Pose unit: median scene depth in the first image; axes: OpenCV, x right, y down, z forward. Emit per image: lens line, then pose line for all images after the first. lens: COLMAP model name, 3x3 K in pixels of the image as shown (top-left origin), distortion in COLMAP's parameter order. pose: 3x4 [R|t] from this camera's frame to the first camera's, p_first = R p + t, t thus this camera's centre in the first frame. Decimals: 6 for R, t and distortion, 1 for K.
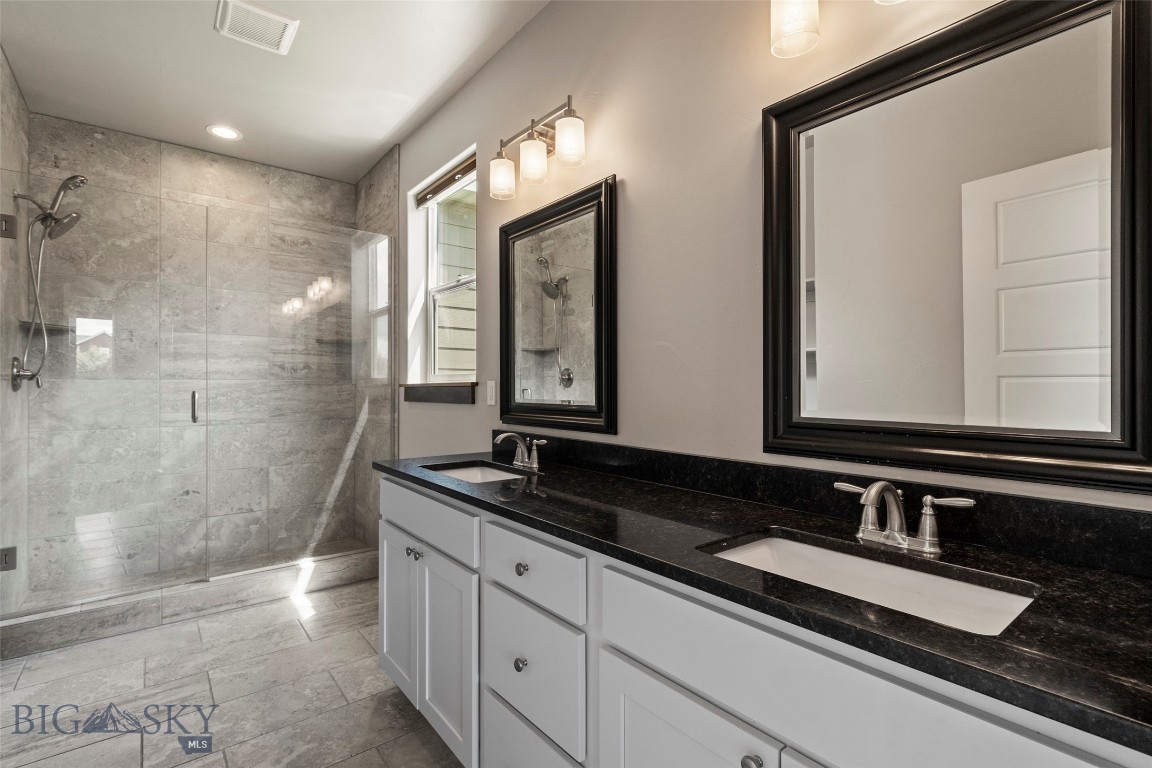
lens RADIAL K [[533.1, 0, 570.3], [0, 533.1, 386.2], [0, 0, 1]] dist [0.000236, -0.000405]
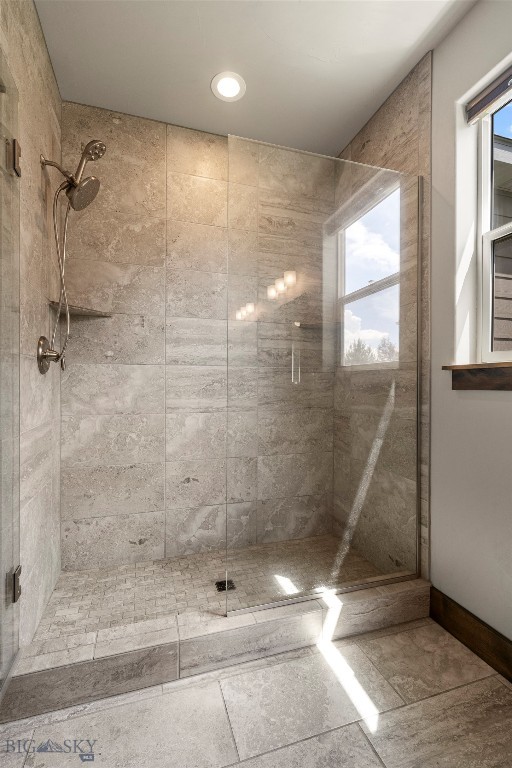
lens RADIAL K [[332.8, 0, 245.2], [0, 332.8, 384.8], [0, 0, 1]] dist [-0.001872, -0.000070]
pose [[0.933199, 0.004840, -0.359327, -0.409529], [-0.003122, 0.999981, 0.005360, 0.020213], [0.359346, -0.003880, 0.933196, 0.475481]]
